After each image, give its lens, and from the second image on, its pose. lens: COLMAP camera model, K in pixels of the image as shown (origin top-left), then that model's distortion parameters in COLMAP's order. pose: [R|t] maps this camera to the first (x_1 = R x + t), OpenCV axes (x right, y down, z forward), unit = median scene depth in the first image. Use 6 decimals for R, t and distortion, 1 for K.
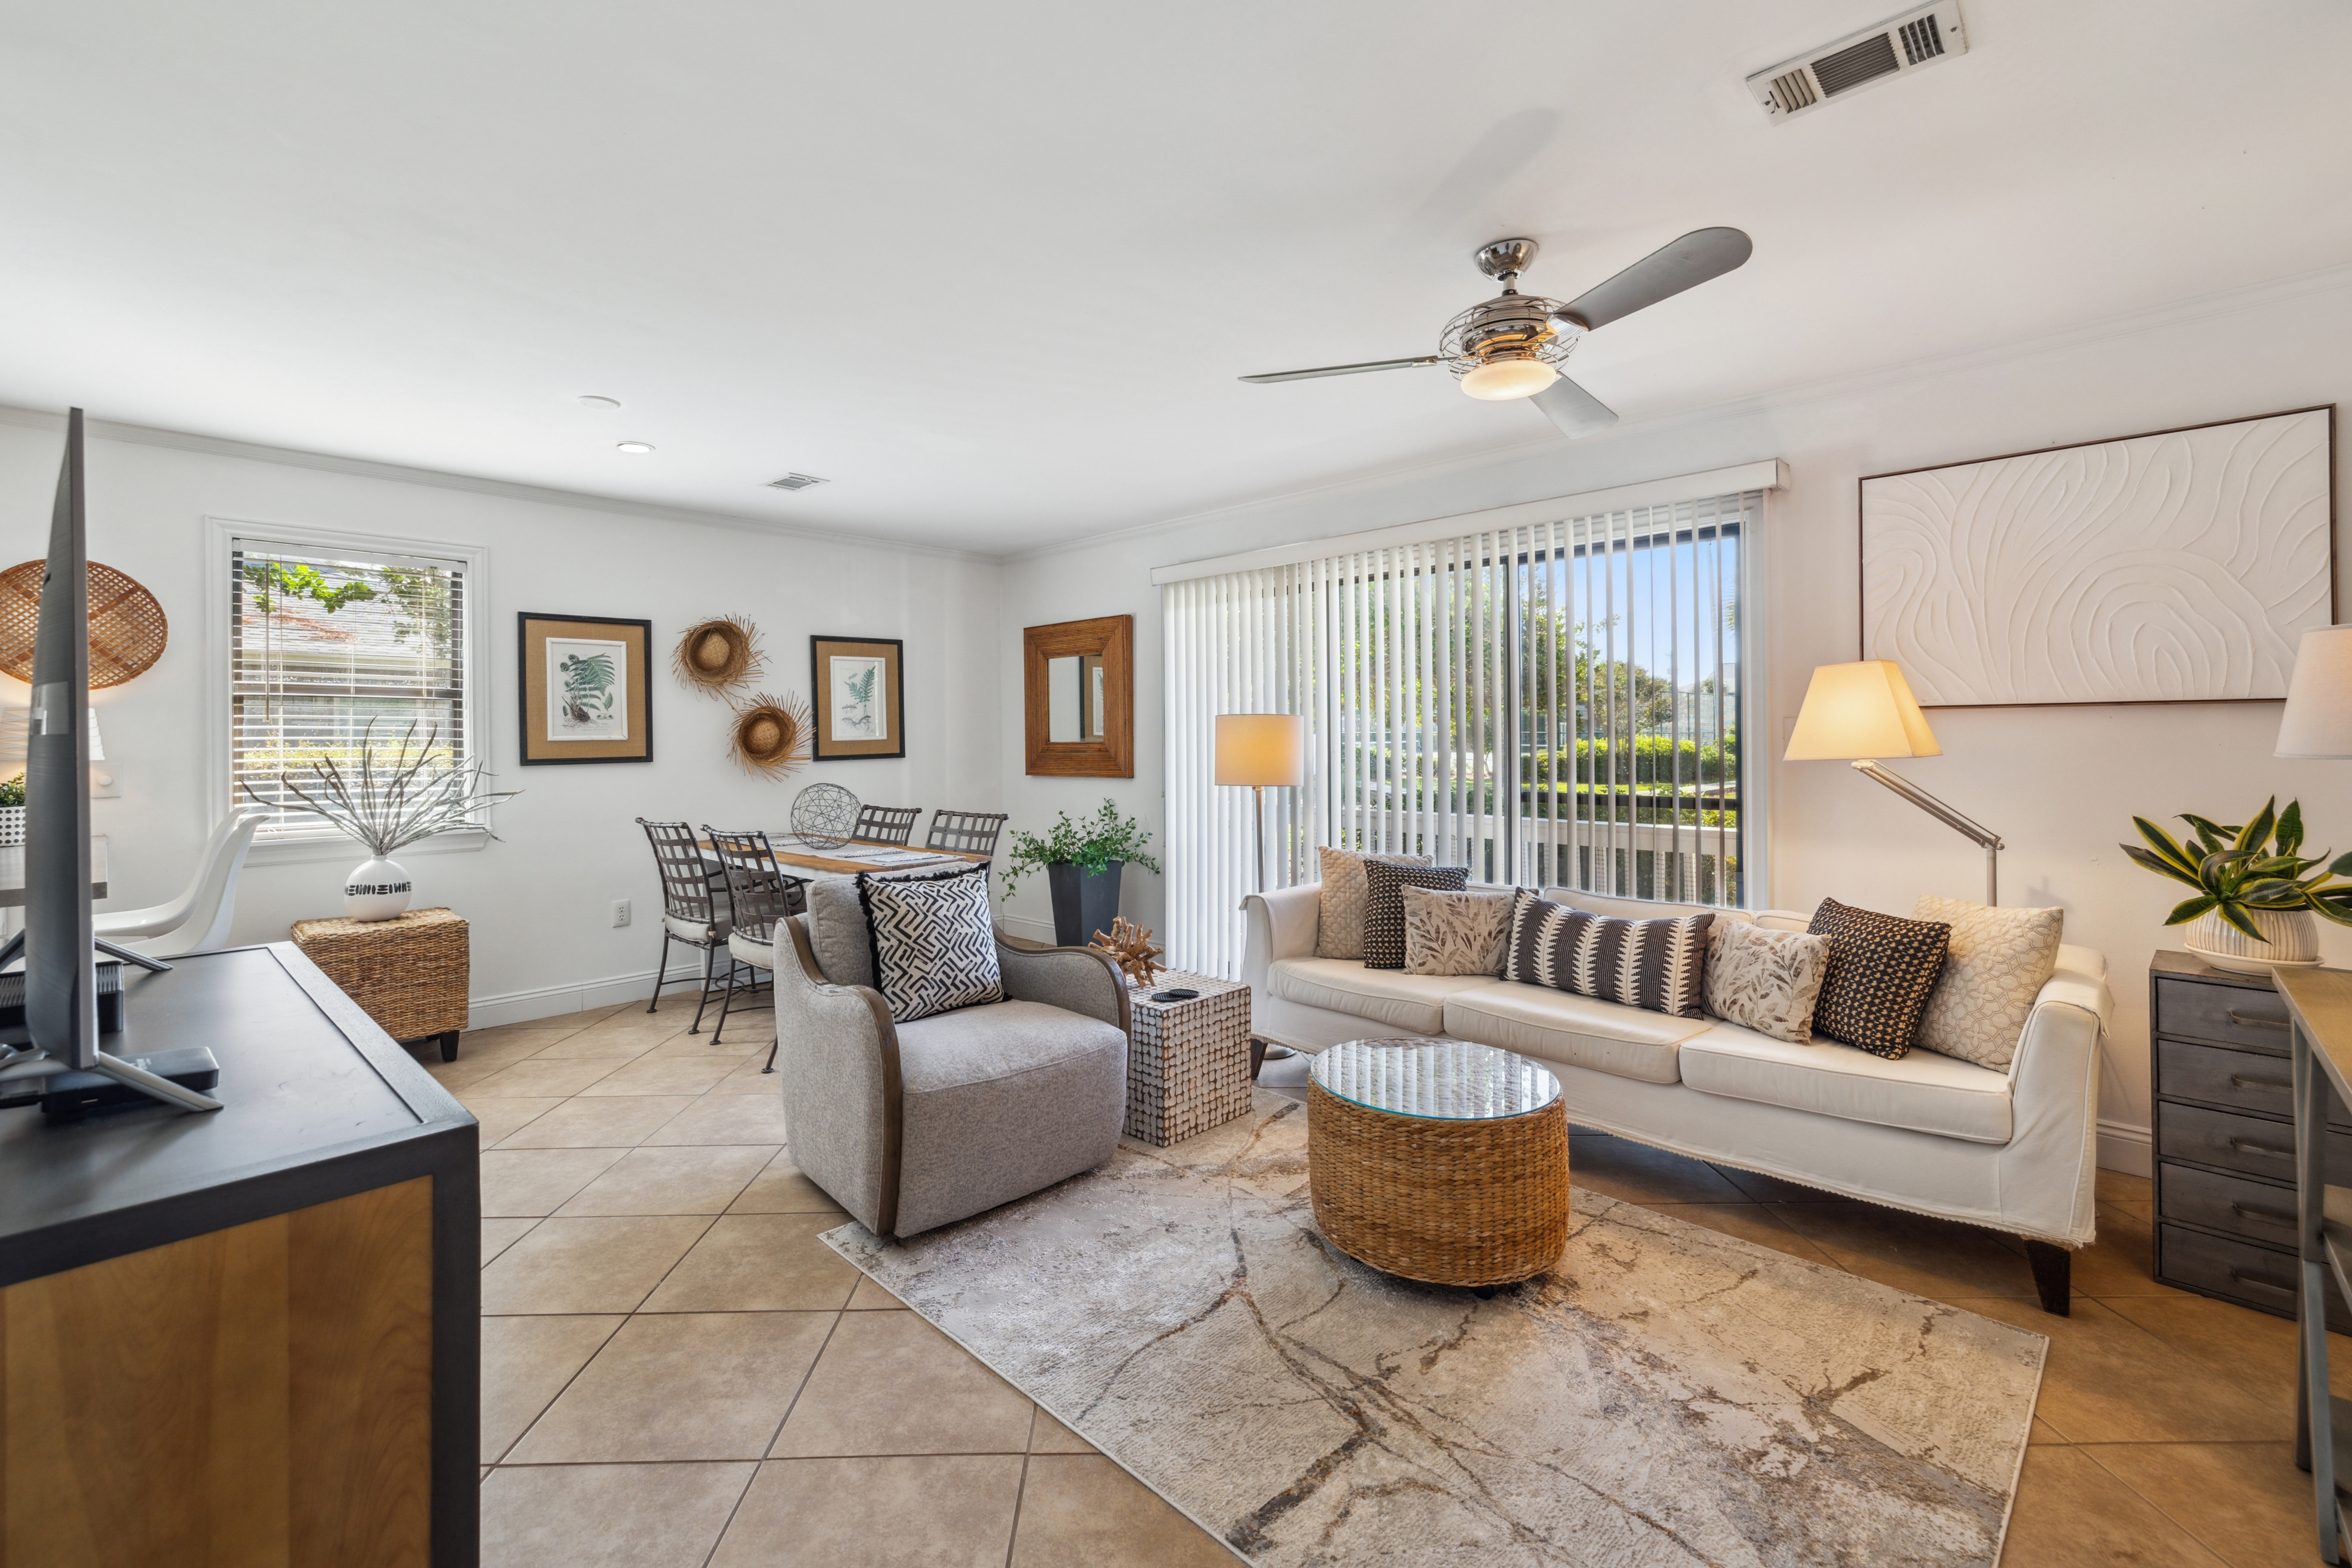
lens RADIAL K [[999.7, 0, 1170.1], [0, 999.7, 741.7], [0, 0, 1]] dist [0.001190, 0.000085]
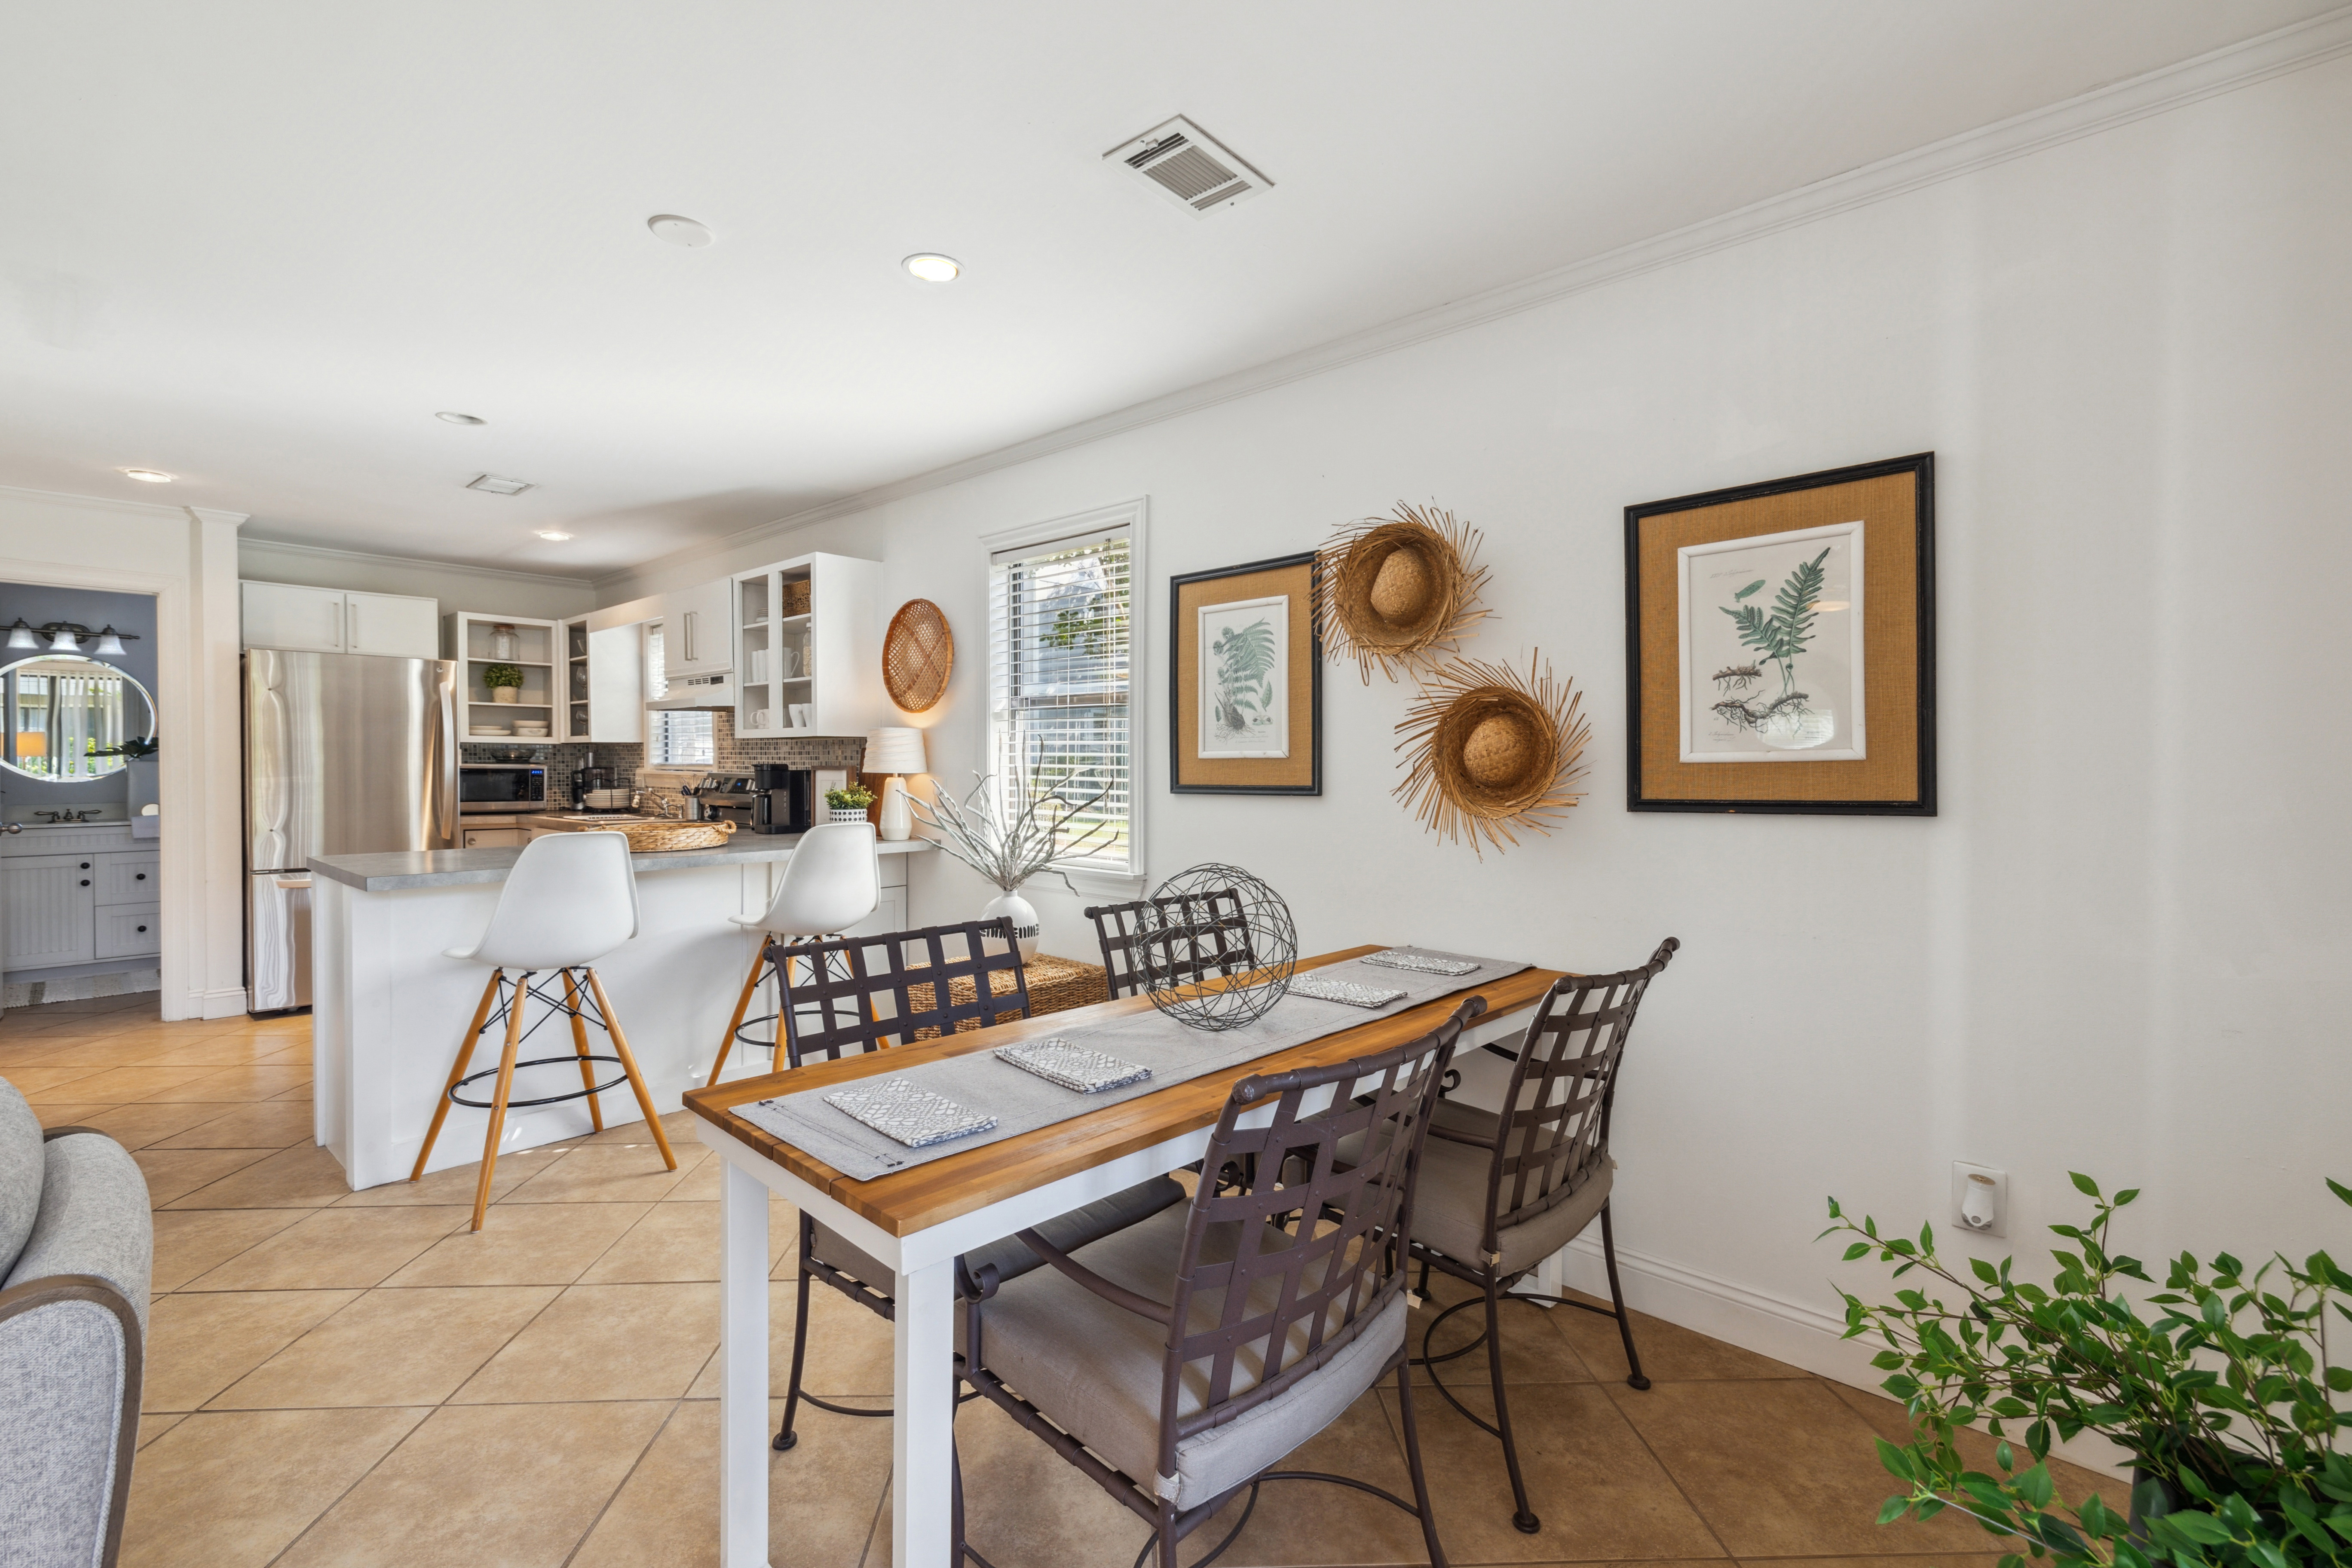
lens RADIAL K [[1017.0, 0, 1171.9], [0, 1017.0, 774.9], [0, 0, 1]] dist [0.007816, -0.000312]
pose [[0.033223, 0.018478, -0.999277, 0.069245], [-0.007200, 0.999808, 0.018248, -0.002128], [0.999422, 0.006589, 0.033350, 0.935499]]
